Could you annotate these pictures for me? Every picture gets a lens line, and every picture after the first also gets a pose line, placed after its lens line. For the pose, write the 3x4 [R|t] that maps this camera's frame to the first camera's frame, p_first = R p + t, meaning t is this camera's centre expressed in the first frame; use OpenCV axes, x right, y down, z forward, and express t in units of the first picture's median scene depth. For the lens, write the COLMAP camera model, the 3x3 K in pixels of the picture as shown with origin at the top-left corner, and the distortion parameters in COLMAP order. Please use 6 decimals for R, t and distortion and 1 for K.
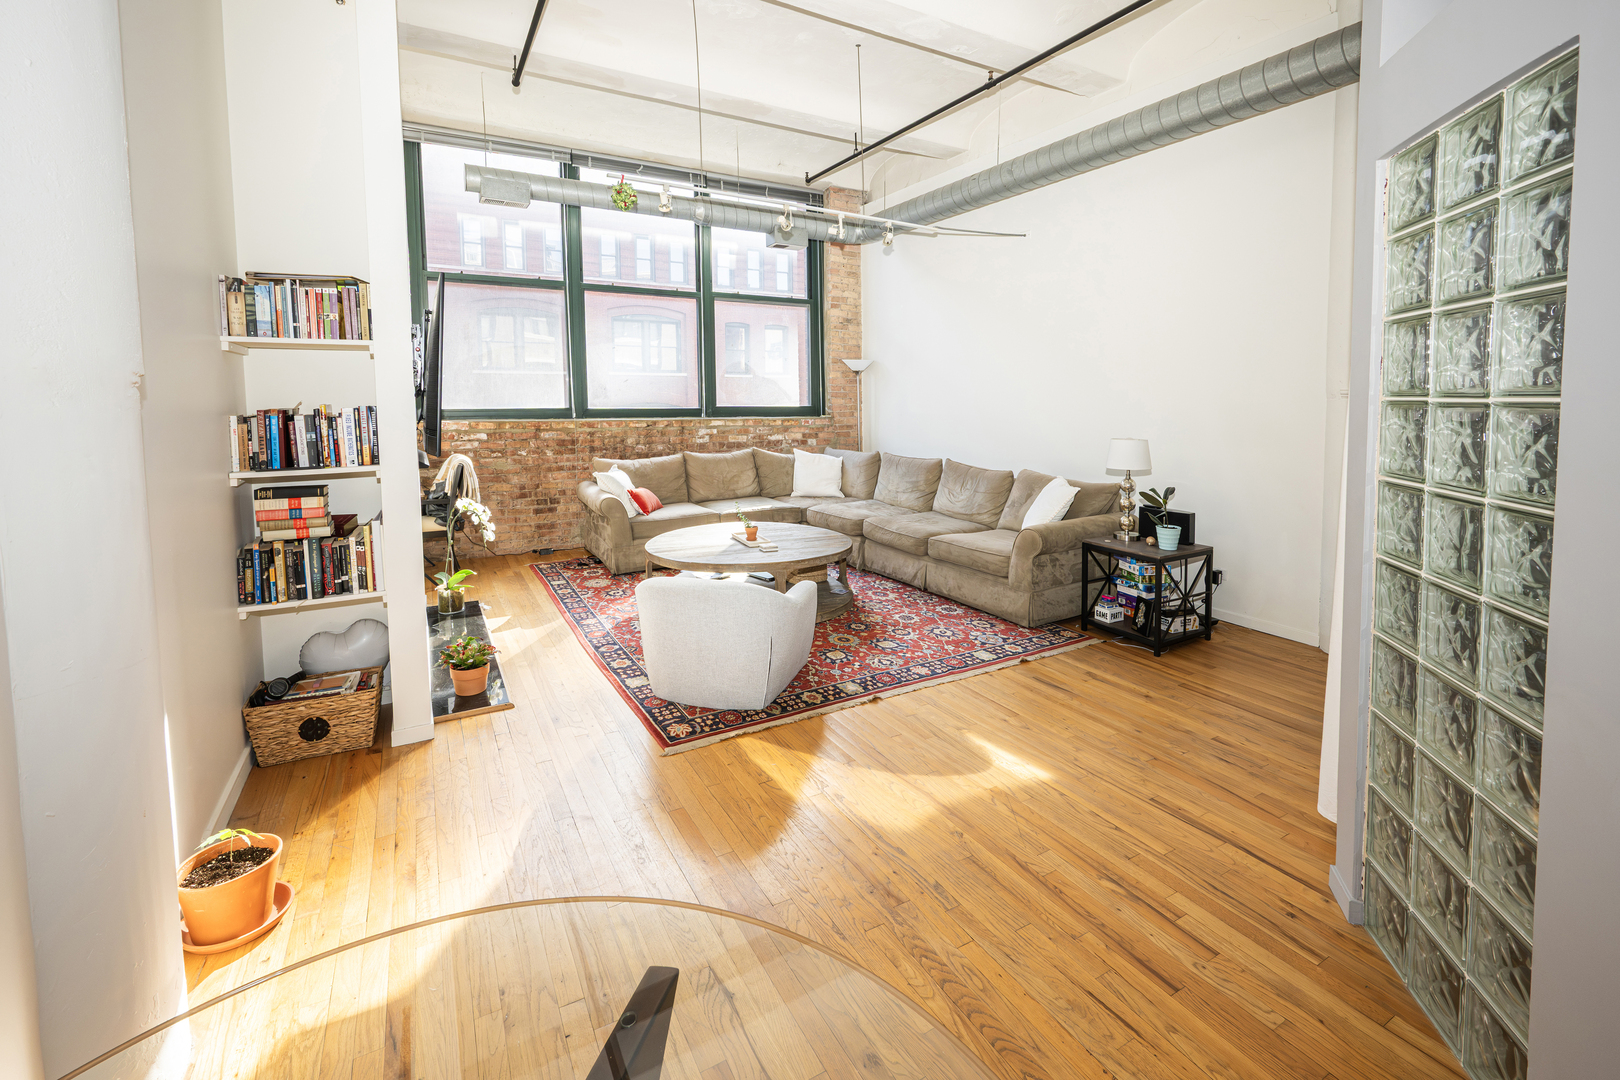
lens RADIAL K [[721.2, 0, 803.7], [0, 721.2, 451.5], [0, 0, 1]] dist [0.009006, -0.000030]
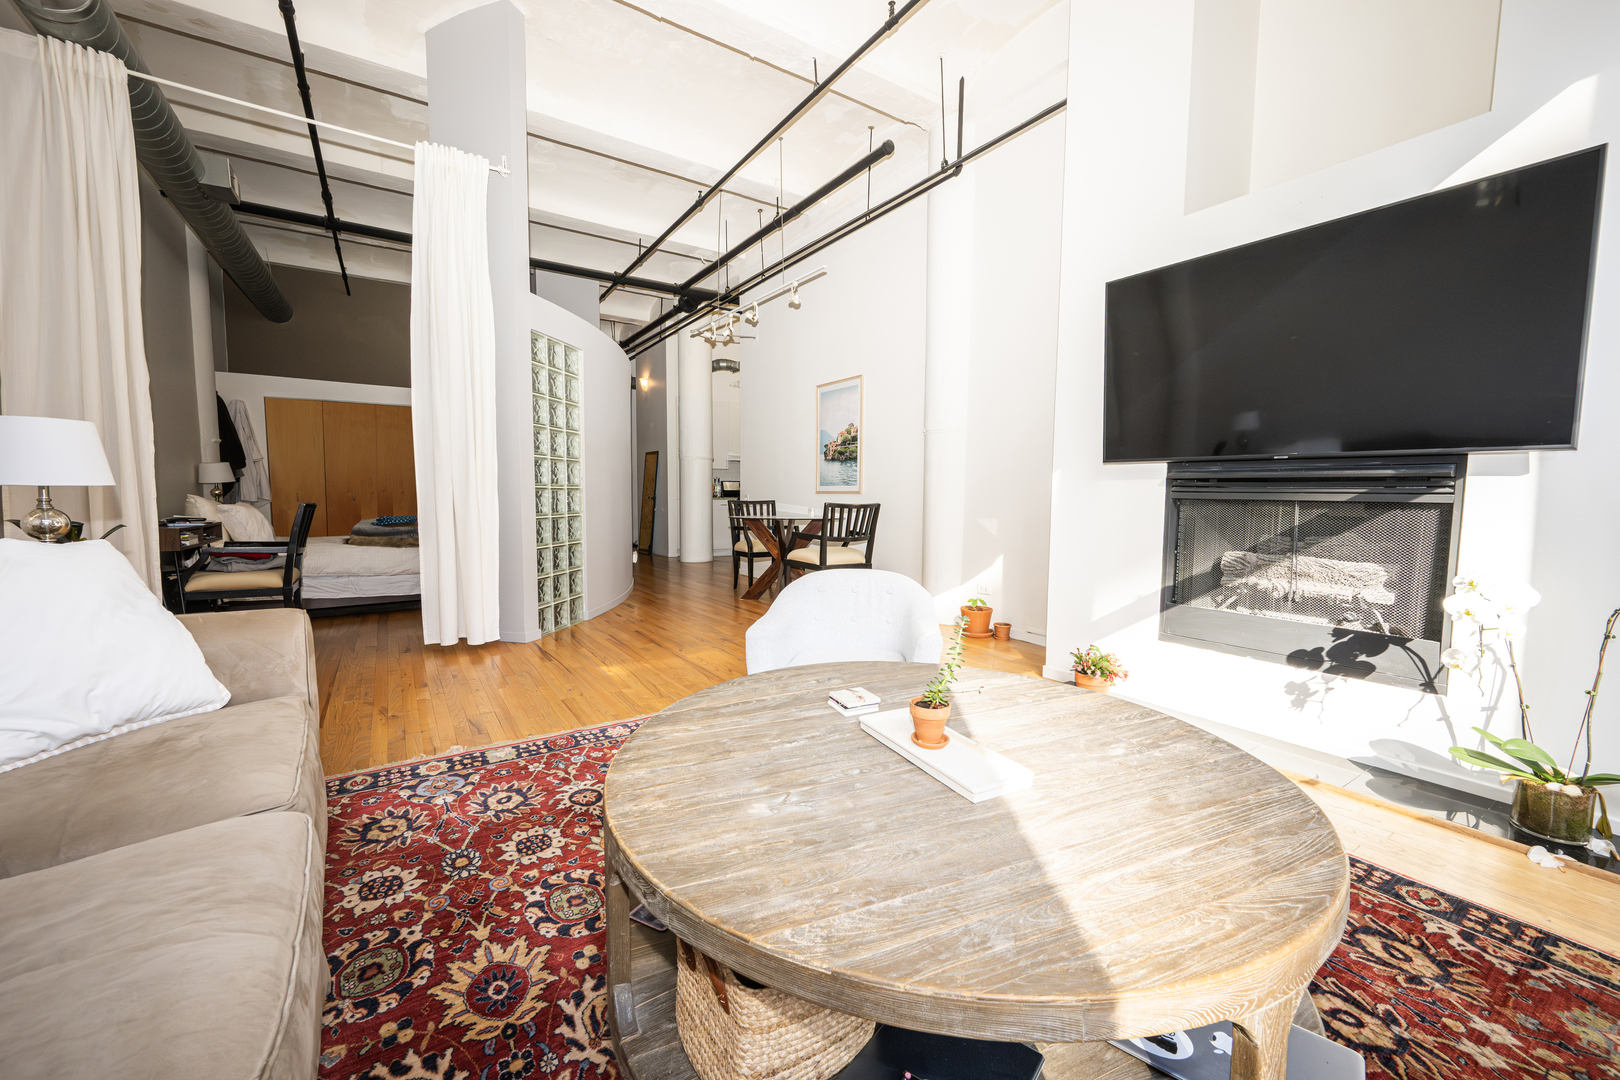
lens RADIAL K [[623.2, 0, 865.0], [0, 623.2, 530.2], [0, 0, 1]] dist [0.019097, 0.000193]
pose [[-0.986022, 0.017510, -0.165693, 0.003098], [-0.007596, 0.988704, 0.149689, -0.021056], [0.166443, 0.148855, -0.974751, 1.561727]]
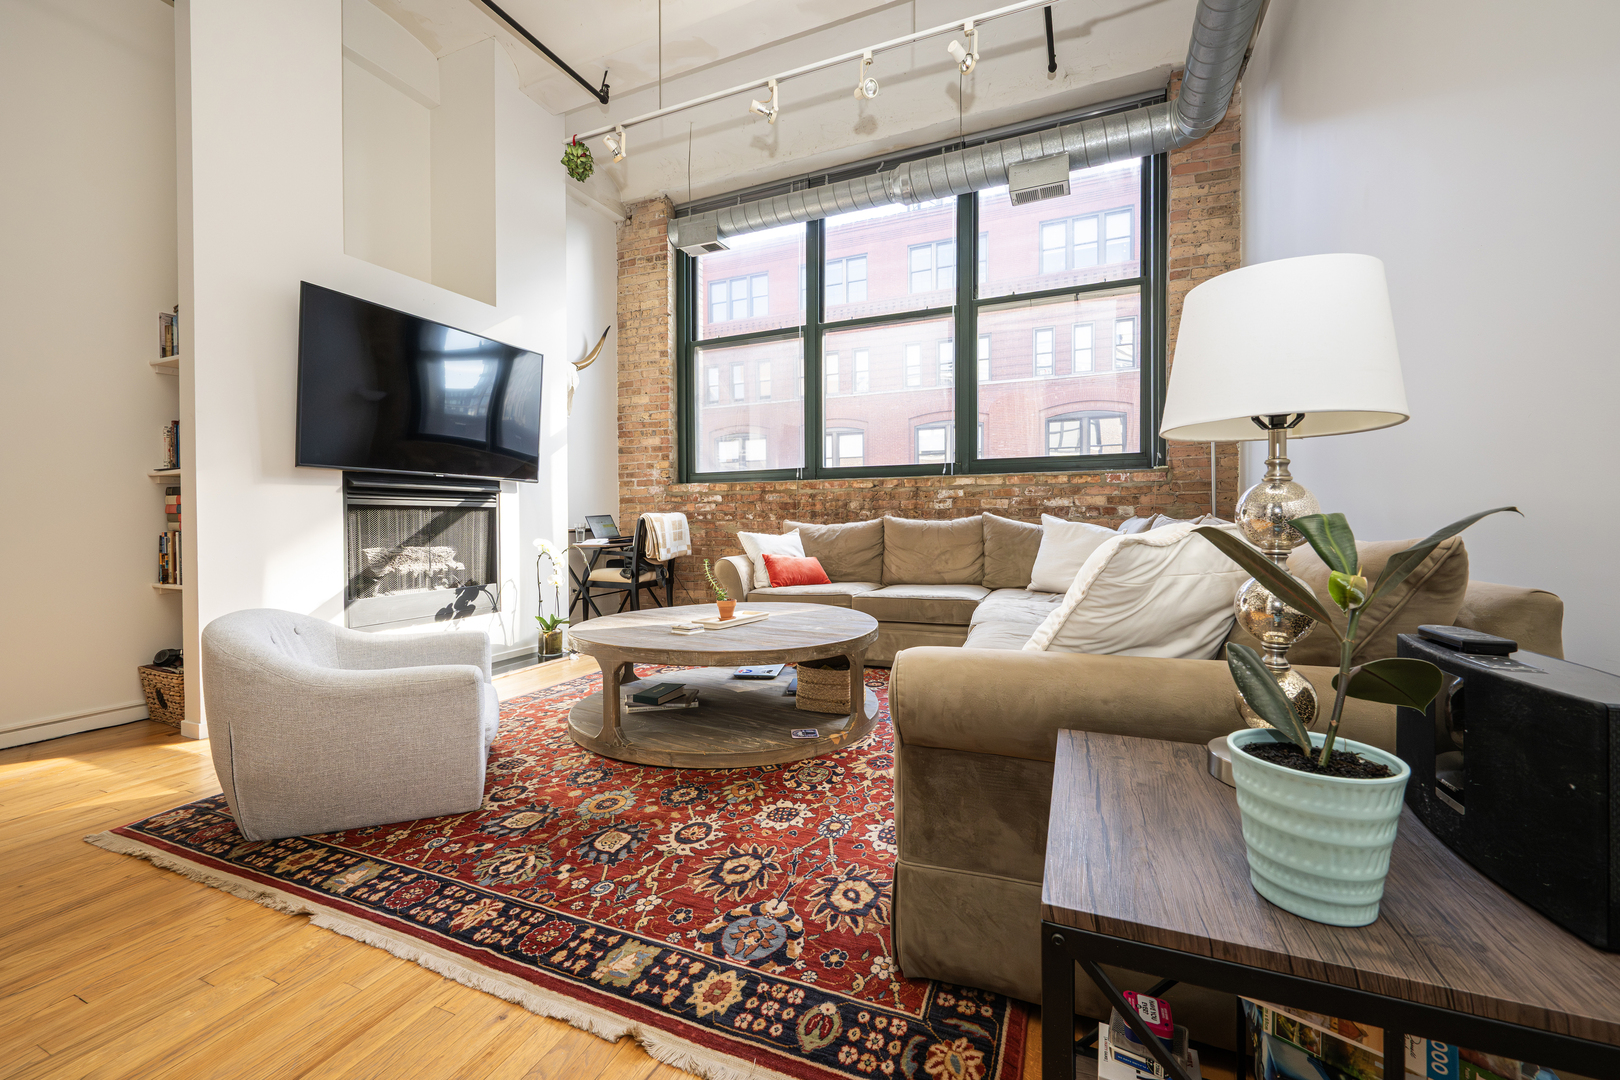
lens RADIAL K [[685.7, 0, 764.8], [0, 685.7, 534.7], [0, 0, 1]] dist [-0.000724, -0.000064]
pose [[0.604035, 0.022114, -0.796651, 0.541531], [-0.063300, 0.997788, -0.020298, 0.070040], [0.794440, 0.062689, 0.604099, 0.810253]]
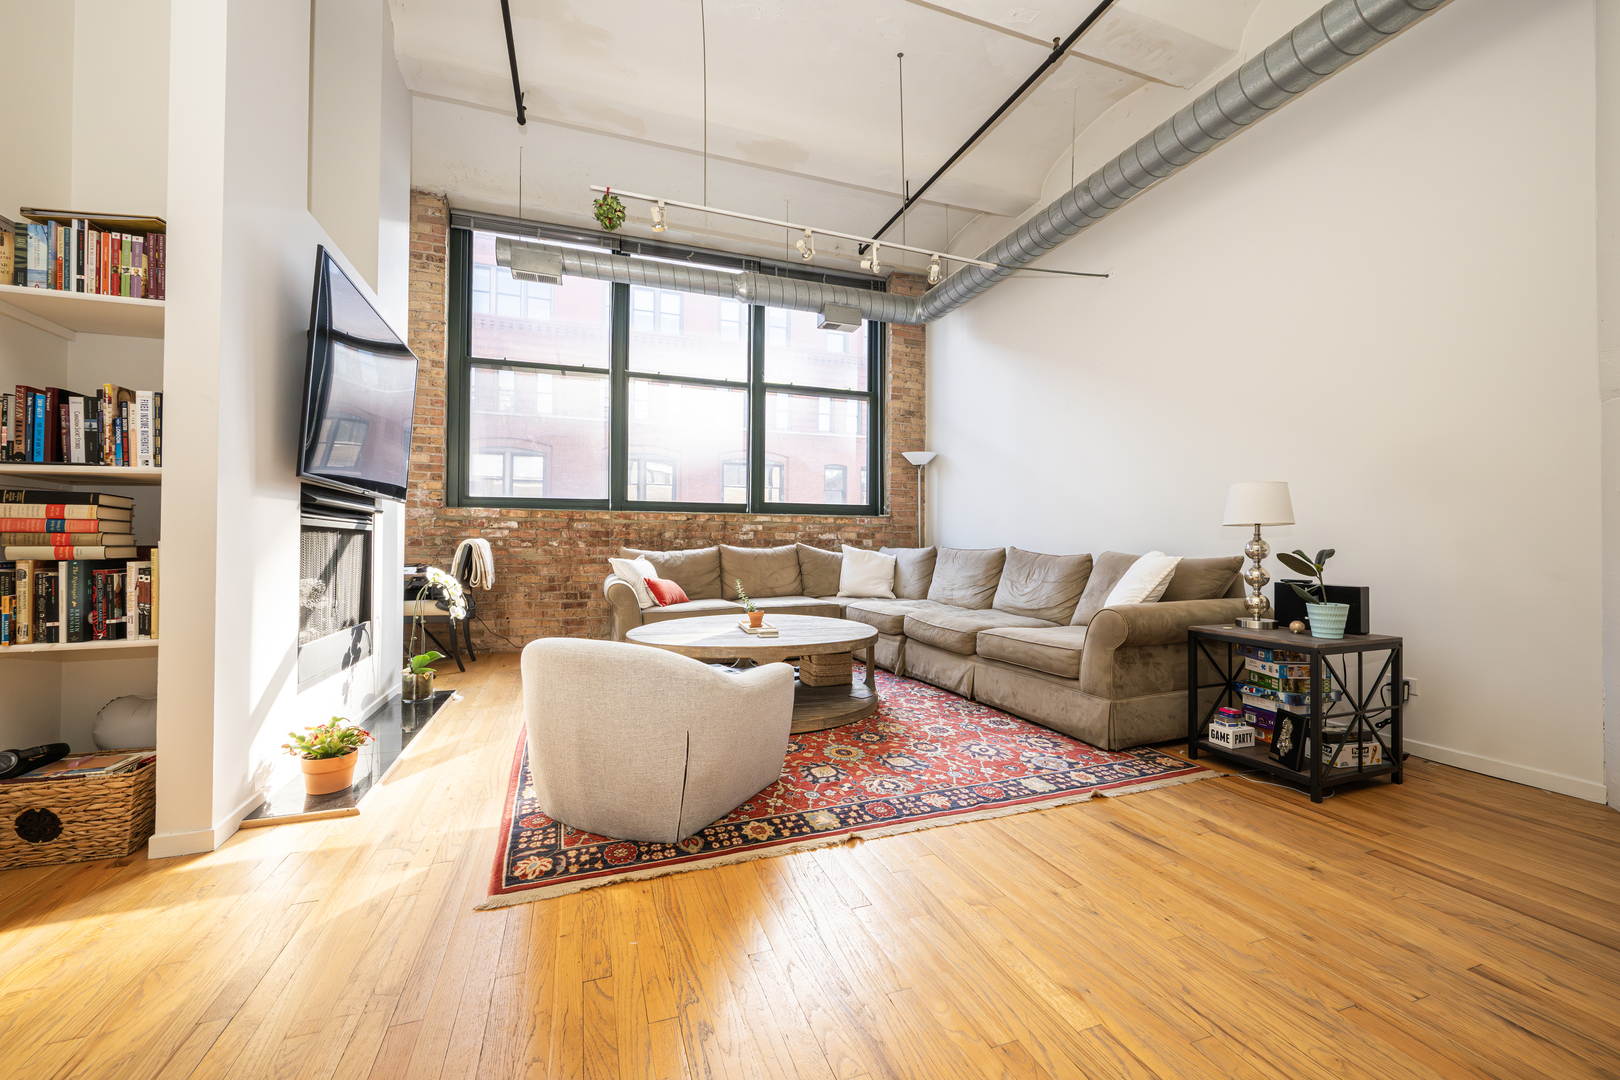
lens RADIAL K [[652.4, 0, 819.7], [0, 652.4, 548.5], [0, 0, 1]] dist [0.002940, 0.000222]
pose [[0.990193, 0.011453, -0.139237, 0.126176], [-0.021941, 0.997015, -0.074031, 0.107514], [0.137974, 0.076360, 0.987488, 0.338108]]
